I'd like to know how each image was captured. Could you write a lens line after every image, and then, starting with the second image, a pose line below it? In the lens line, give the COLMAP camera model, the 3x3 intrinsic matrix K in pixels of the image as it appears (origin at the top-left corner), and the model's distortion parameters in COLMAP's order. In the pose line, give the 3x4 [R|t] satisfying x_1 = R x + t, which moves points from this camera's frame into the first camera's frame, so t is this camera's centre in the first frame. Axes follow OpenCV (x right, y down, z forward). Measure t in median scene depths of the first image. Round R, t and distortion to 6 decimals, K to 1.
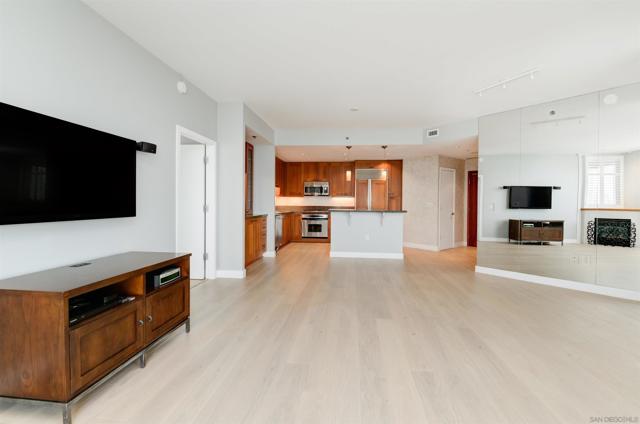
lens RADIAL K [[291.6, 0, 324.1], [0, 291.6, 206.6], [0, 0, 1]] dist [0.001193, -0.004480]
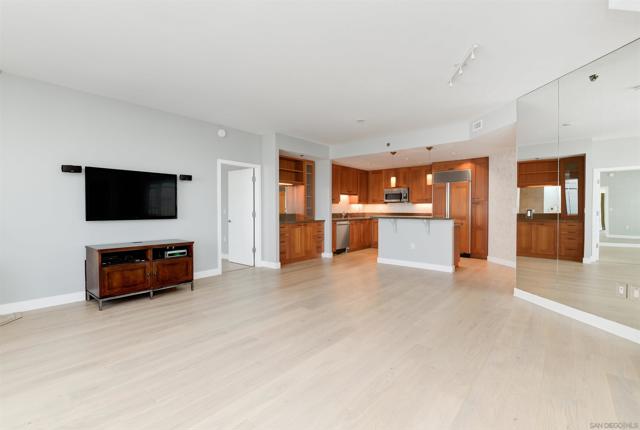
lens RADIAL K [[296.3, 0, 306.7], [0, 296.3, 213.4], [0, 0, 1]] dist [0.008820, -0.007375]
pose [[0.807479, 0.000093, -0.589897, 0.438364], [-0.001026, 0.999999, -0.001246, 0.002388], [0.589896, 0.001612, 0.807478, 0.018127]]
